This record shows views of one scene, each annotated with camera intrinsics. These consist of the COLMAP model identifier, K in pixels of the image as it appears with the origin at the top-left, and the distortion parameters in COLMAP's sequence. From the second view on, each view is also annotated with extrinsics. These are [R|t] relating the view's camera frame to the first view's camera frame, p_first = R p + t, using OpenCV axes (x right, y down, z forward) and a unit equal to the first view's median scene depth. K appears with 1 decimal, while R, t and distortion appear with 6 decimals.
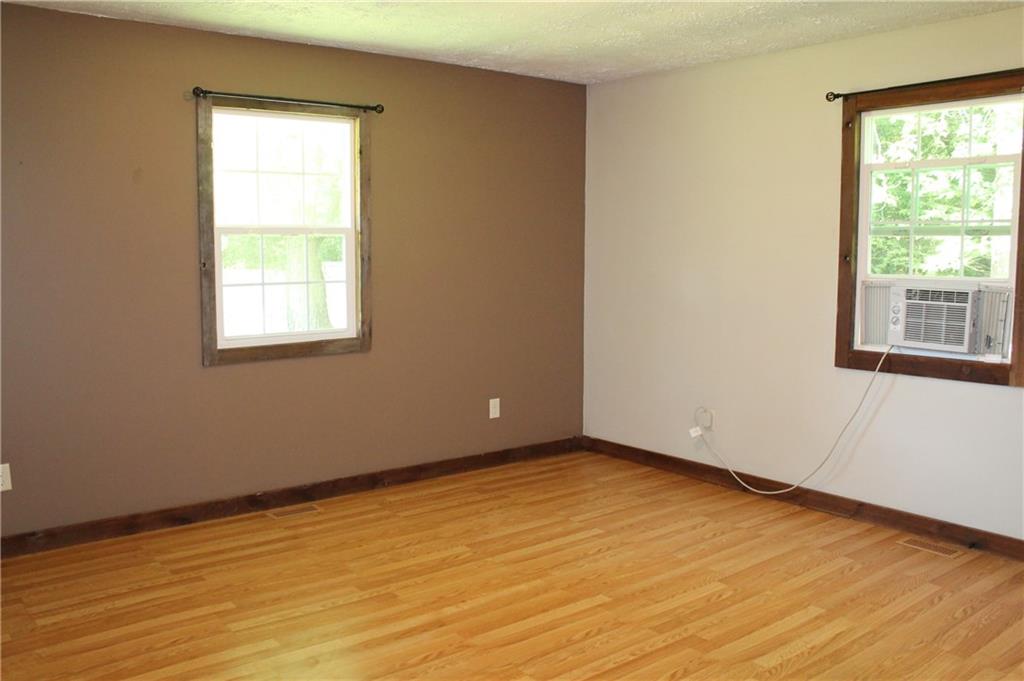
lens RADIAL K [[886.3, 0, 527.5], [0, 886.3, 337.9], [0, 0, 1]] dist [-0.164822, 0.146510]
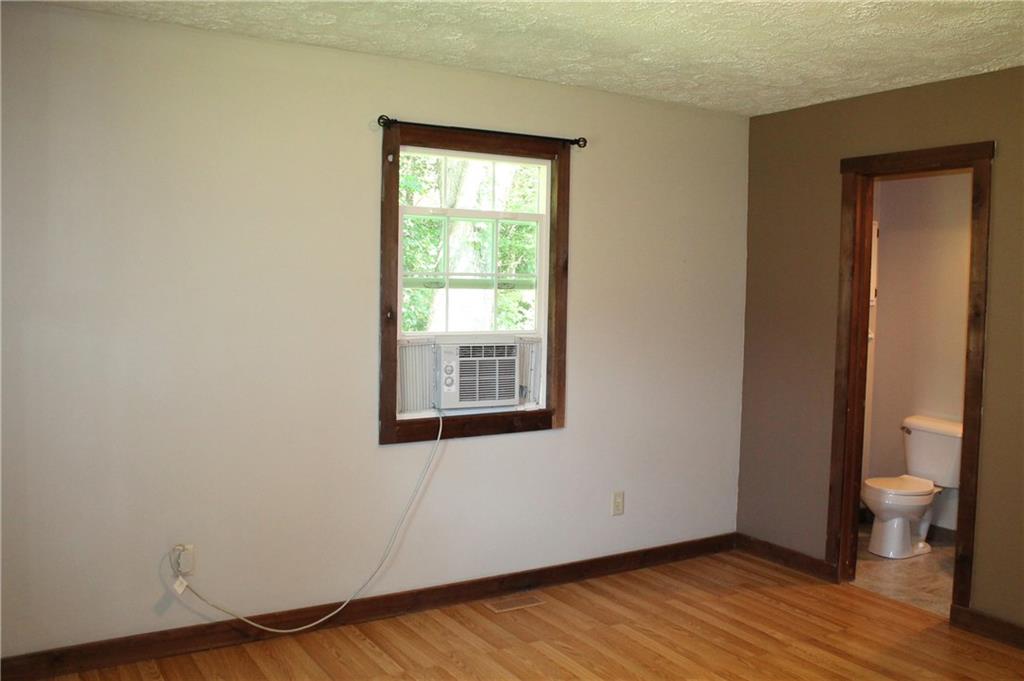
lens RADIAL K [[886.3, 0, 527.5], [0, 886.3, 337.9], [0, 0, 1]] dist [-0.164822, 0.146510]
pose [[0.118549, -0.058207, 0.991241, -0.492153], [0.082062, 0.995440, 0.048639, -0.105221], [-0.989551, 0.075577, 0.122785, 0.805500]]
